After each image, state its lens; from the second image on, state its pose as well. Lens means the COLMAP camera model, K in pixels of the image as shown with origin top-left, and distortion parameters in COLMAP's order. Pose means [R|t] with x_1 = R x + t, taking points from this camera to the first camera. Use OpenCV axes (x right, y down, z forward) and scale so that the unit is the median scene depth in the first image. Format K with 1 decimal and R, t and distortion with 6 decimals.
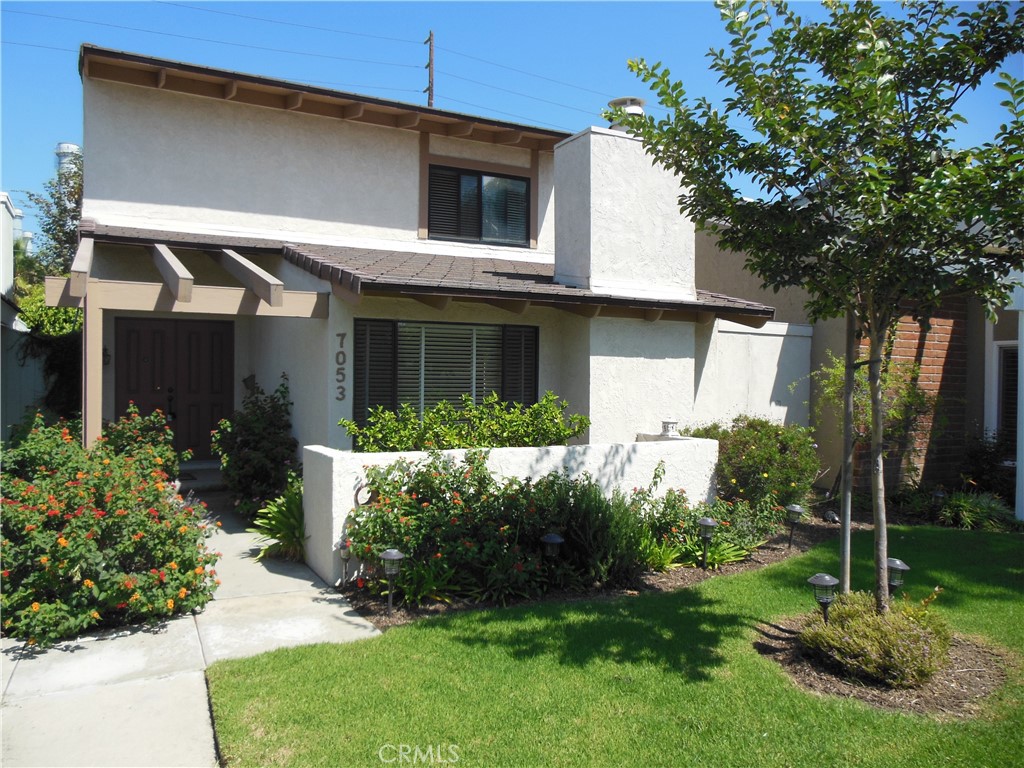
lens RADIAL K [[766.8, 0, 512.0], [0, 766.8, 384.0], [0, 0, 1]] dist [0.005384, 0.005511]
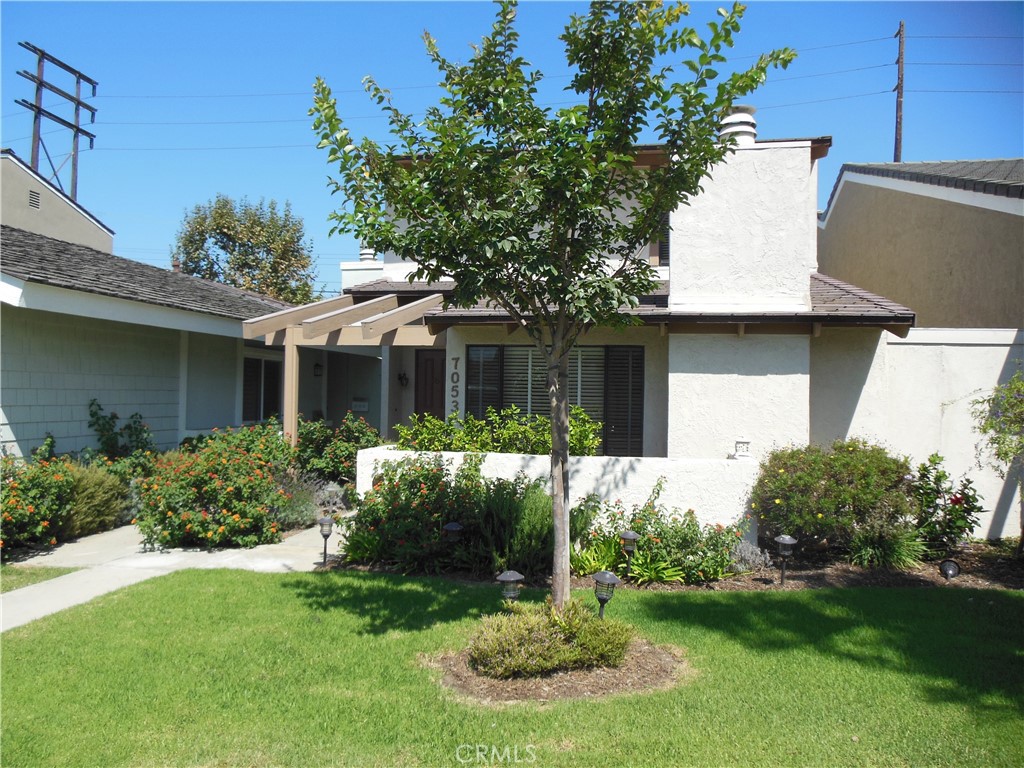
lens RADIAL K [[766.8, 0, 512.0], [0, 766.8, 384.0], [0, 0, 1]] dist [0.005384, 0.005511]
pose [[0.787861, -0.006490, -0.615819, 0.560111], [-0.014635, 0.999465, -0.029257, 0.010100], [0.615679, 0.032063, 0.787344, 0.079116]]
